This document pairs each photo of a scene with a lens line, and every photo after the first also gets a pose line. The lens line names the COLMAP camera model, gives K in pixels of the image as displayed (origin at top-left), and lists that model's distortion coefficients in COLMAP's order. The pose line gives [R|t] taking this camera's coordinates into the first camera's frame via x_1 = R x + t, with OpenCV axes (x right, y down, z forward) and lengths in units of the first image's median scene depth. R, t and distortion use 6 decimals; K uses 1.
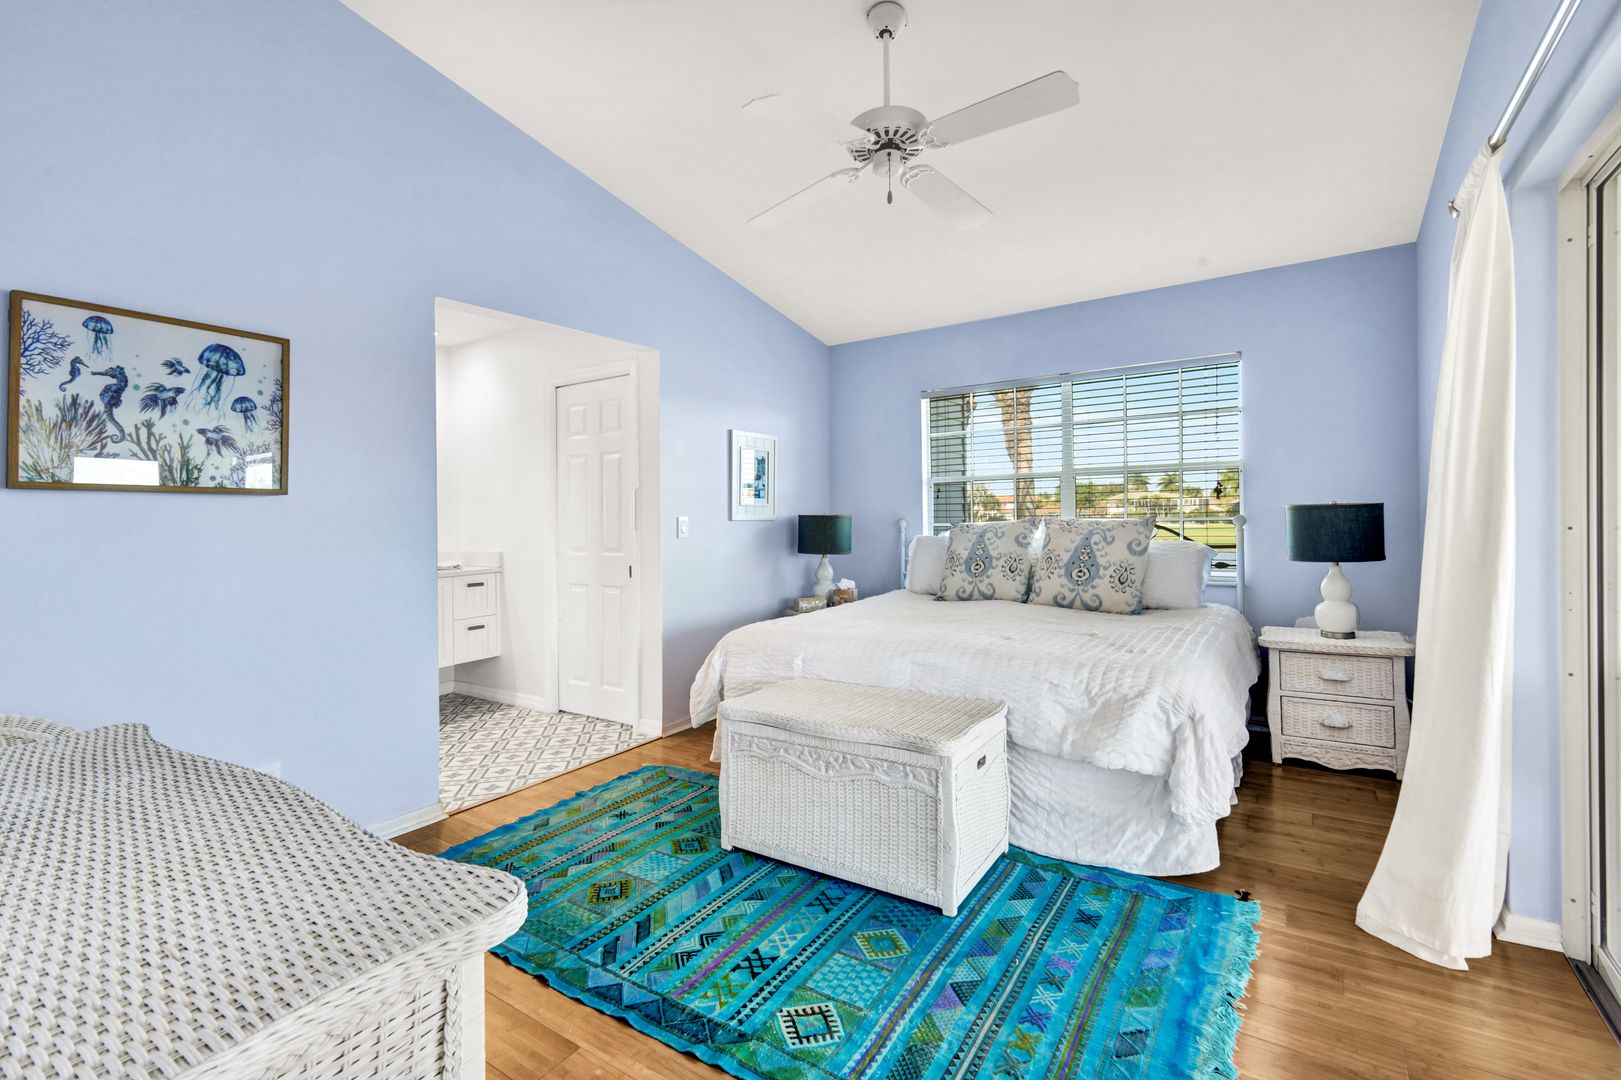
lens RADIAL K [[717.9, 0, 811.0], [0, 717.9, 526.7], [0, 0, 1]] dist [0.023583, 0.000159]
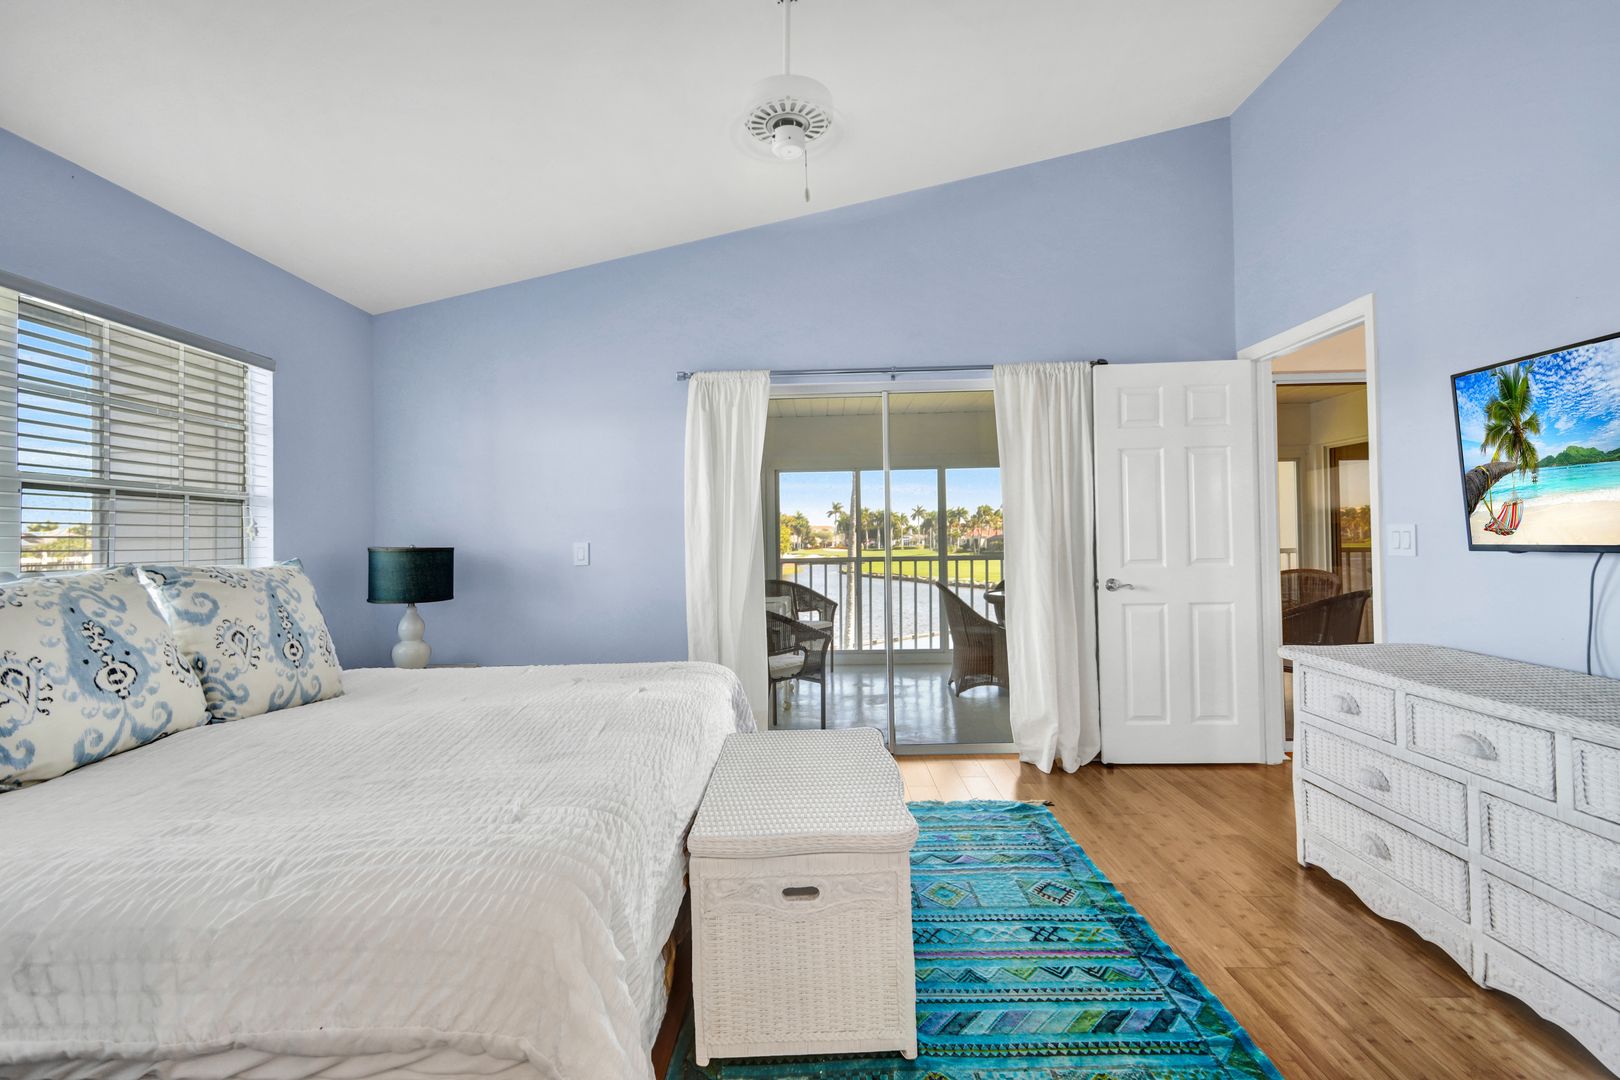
lens RADIAL K [[717.5, 0, 810.5], [0, 717.5, 526.8], [0, 0, 1]] dist [0.023583, 0.000159]
pose [[-0.548378, 0.050364, 0.834713, -0.762923], [0.044367, 0.998531, -0.031101, -0.007939], [-0.835053, 0.019979, -0.549807, 1.718794]]
